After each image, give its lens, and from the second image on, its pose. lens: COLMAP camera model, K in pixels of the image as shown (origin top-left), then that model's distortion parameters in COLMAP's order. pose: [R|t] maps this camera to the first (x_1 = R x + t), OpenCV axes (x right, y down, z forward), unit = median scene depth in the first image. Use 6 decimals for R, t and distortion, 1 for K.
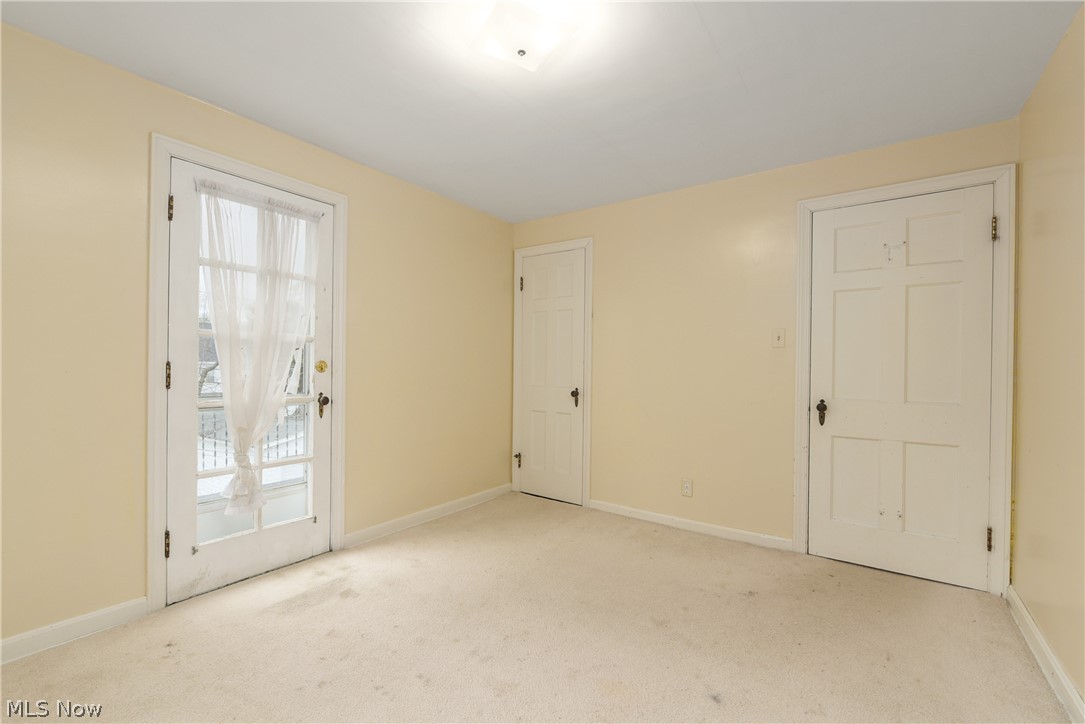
lens RADIAL K [[448.8, 0, 538.9], [0, 448.8, 364.9], [0, 0, 1]] dist [-0.009956, -0.000266]
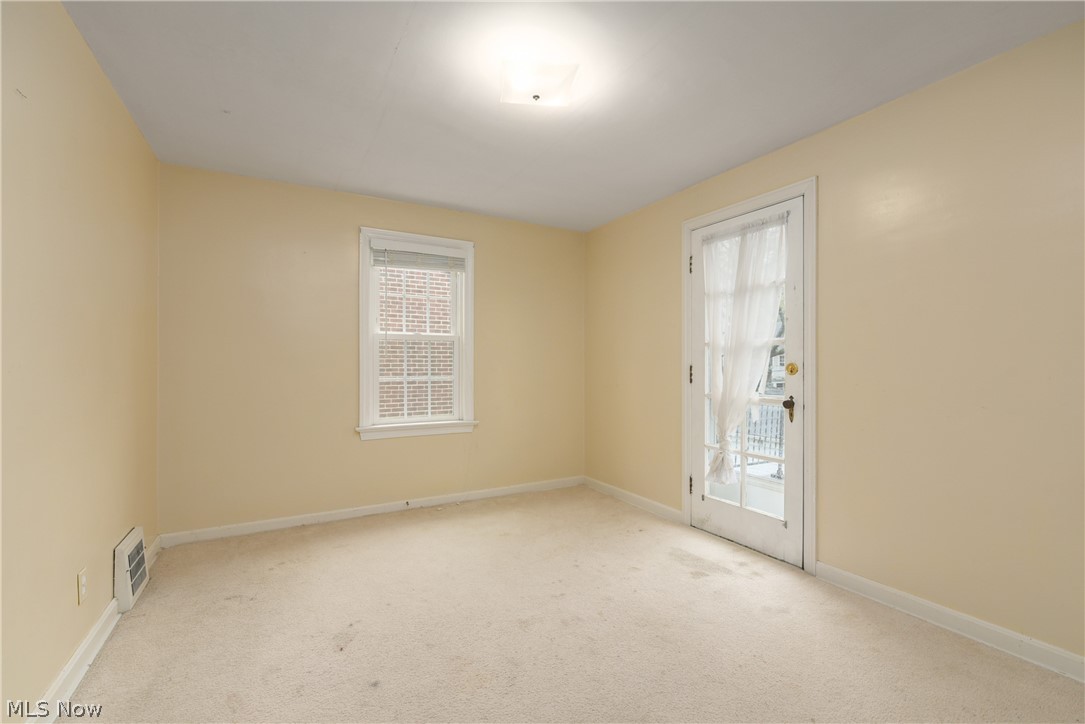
lens RADIAL K [[450.7, 0, 539.2], [0, 450.7, 365.6], [0, 0, 1]] dist [-0.008609, -0.000429]
pose [[-0.395941, -0.007472, -0.918245, 0.689678], [-0.001710, 0.999971, -0.007400, 0.004942], [0.918274, -0.001360, -0.395943, 0.988058]]
